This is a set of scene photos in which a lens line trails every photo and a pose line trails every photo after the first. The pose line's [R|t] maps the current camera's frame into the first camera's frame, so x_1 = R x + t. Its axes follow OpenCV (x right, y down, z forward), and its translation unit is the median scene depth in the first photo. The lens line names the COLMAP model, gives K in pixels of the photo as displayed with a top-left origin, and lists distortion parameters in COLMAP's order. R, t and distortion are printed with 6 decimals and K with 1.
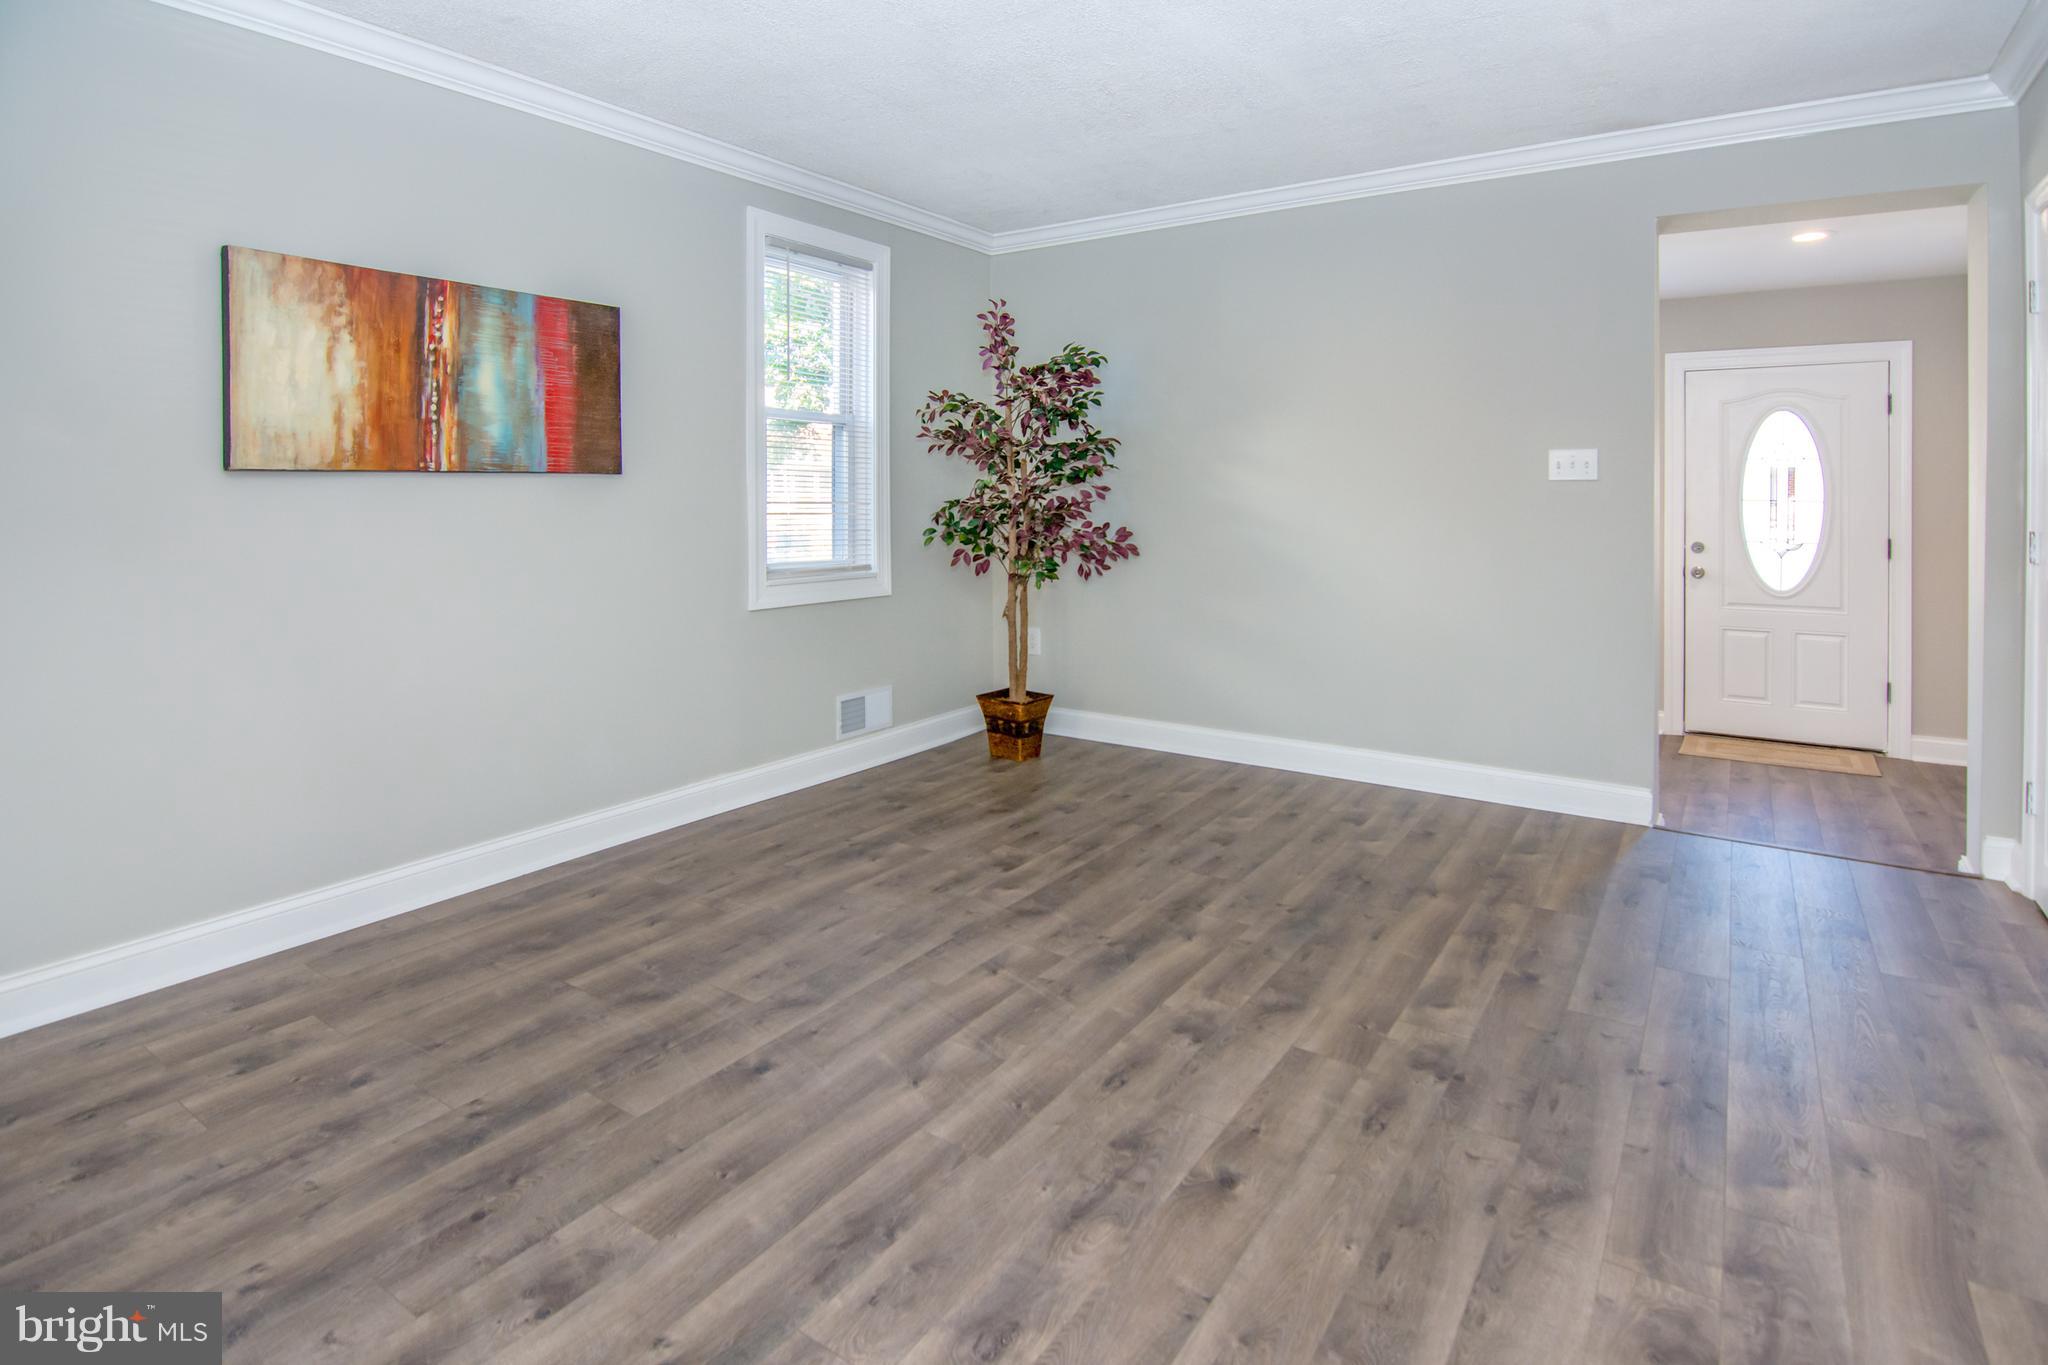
lens RADIAL K [[1050.9, 0, 1054.4], [0, 1050.9, 500.6], [0, 0, 1]] dist [-0.003718, -0.006788]
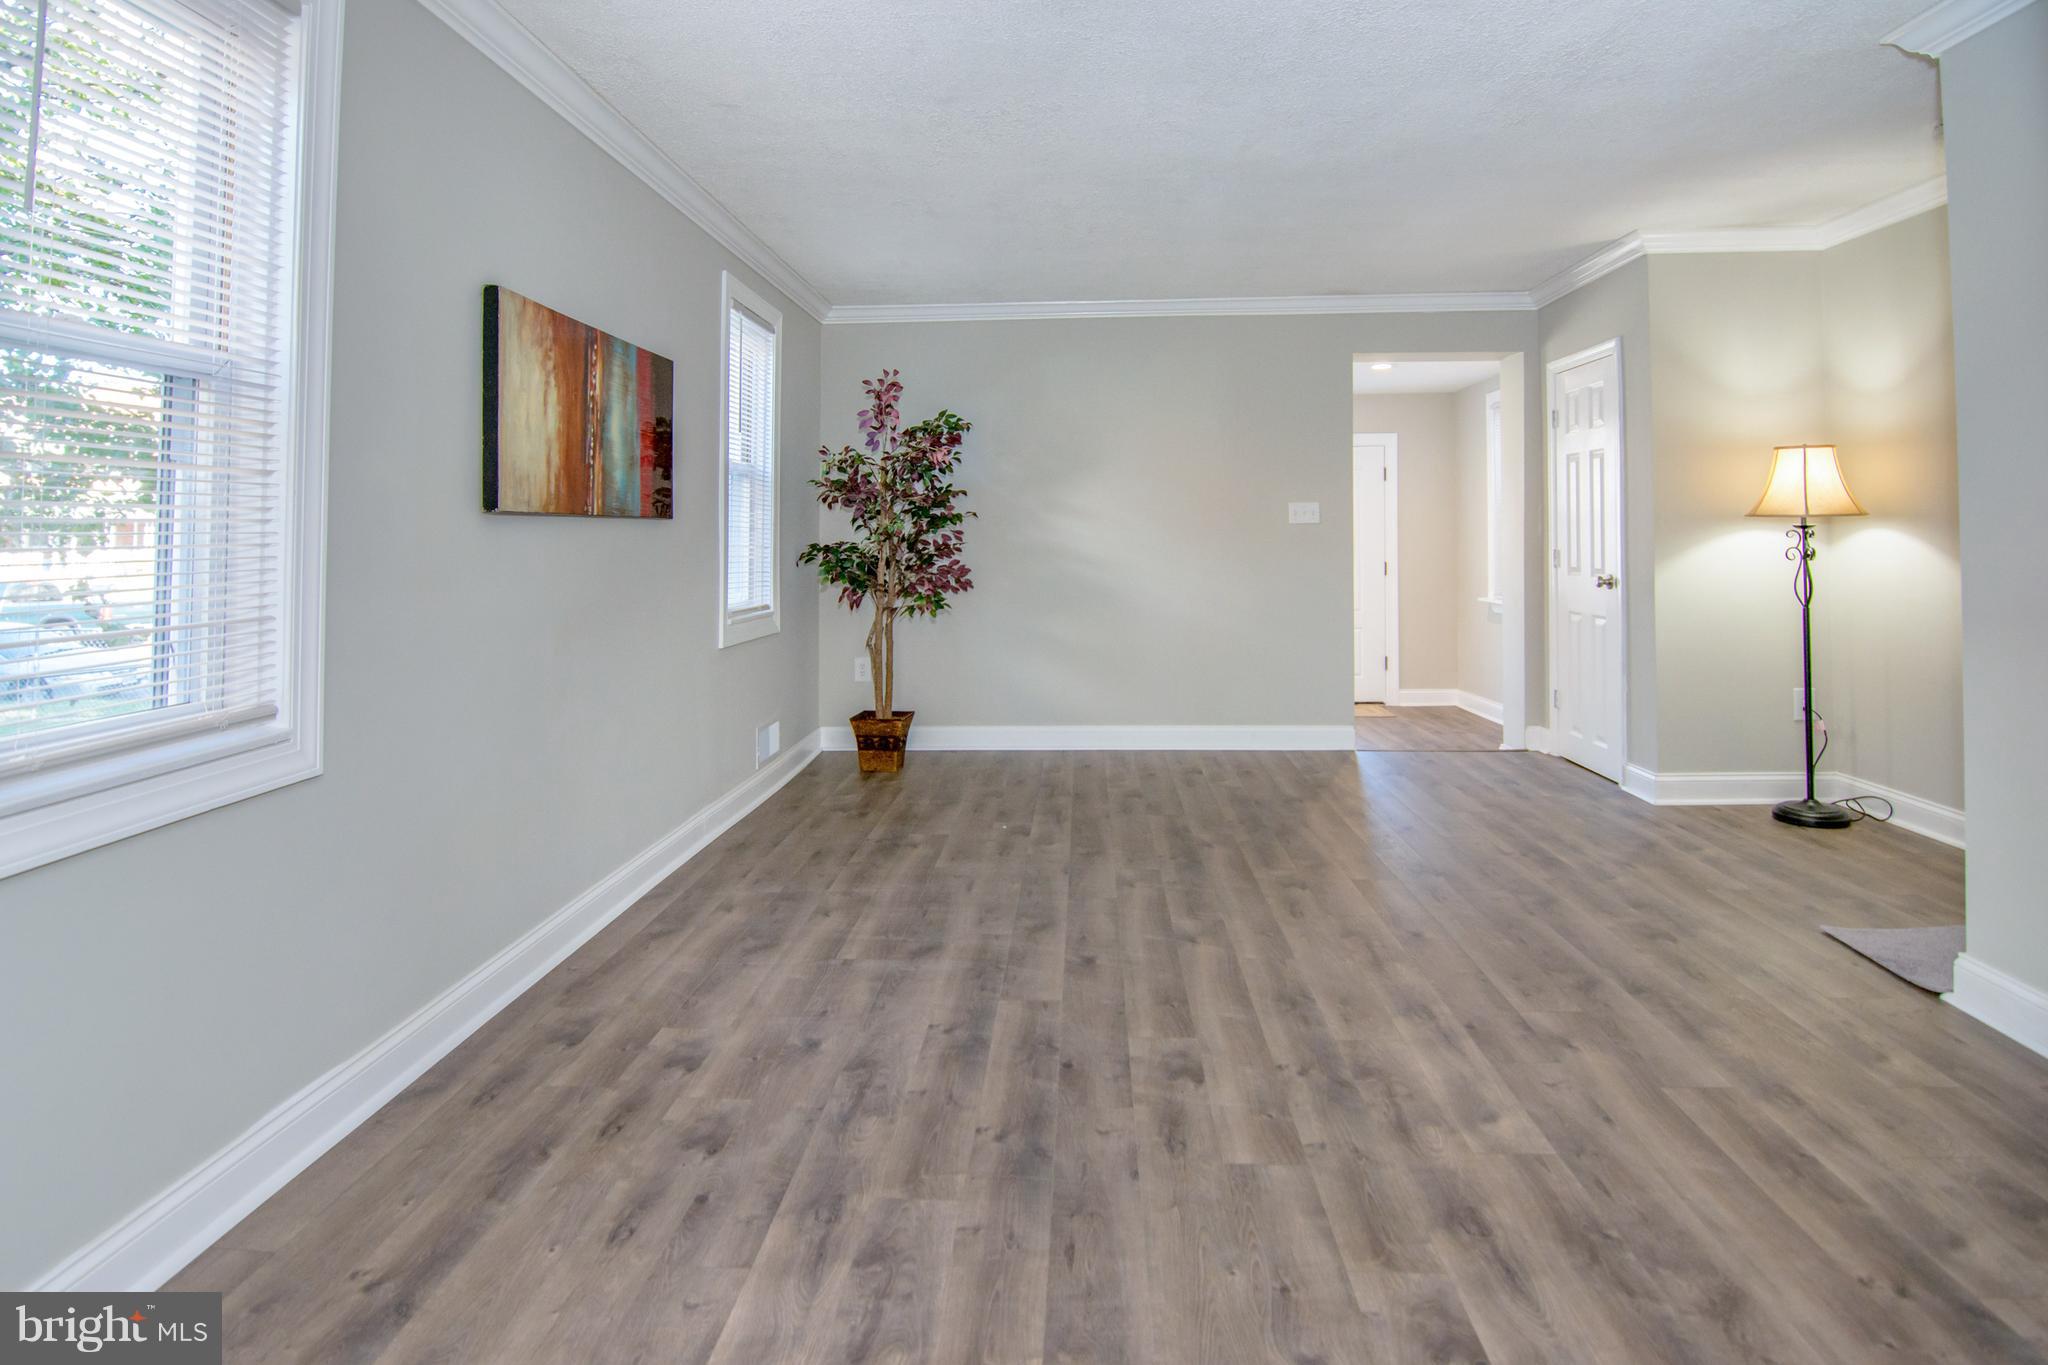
lens RADIAL K [[1041.4, 0, 1030.1], [0, 1041.4, 499.2], [0, 0, 1]] dist [-0.001583, -0.006640]
pose [[0.860816, 0.009470, 0.508828, -0.855159], [0.016768, 0.998756, -0.046956, 0.014225], [-0.508640, 0.048953, 0.859586, -0.107380]]
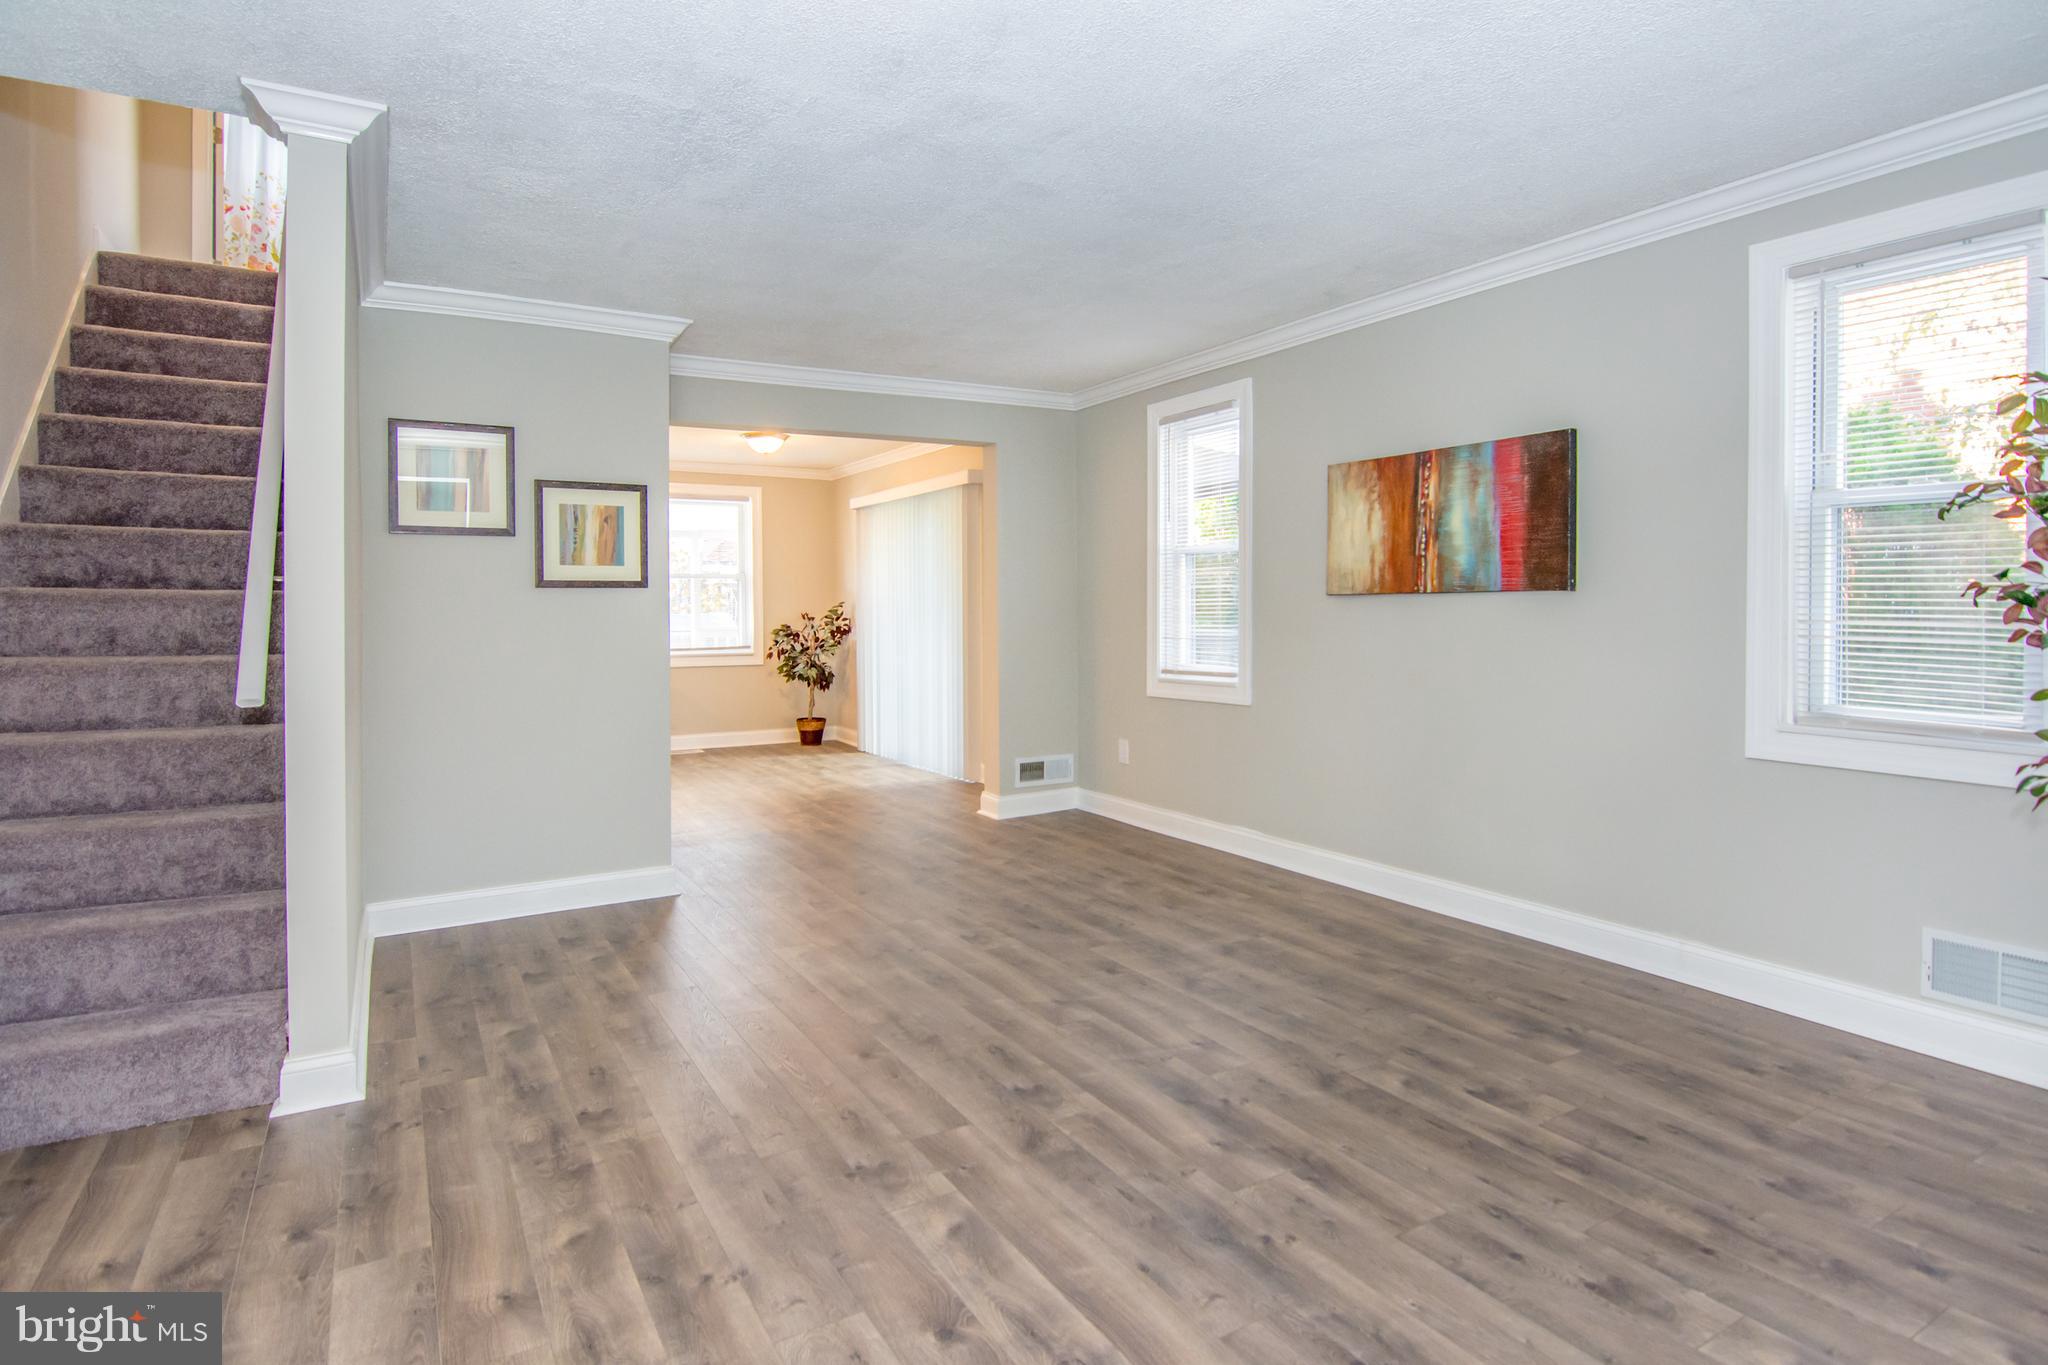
lens RADIAL K [[1073.7, 0, 1017.0], [0, 1073.7, 622.1], [0, 0, 1]] dist [-0.001288, -0.010792]
pose [[-0.444001, 0.015919, -0.895885, 1.034216], [-0.004937, 0.999784, 0.020212, -0.017928], [0.896012, 0.013397, -0.443827, 1.325892]]
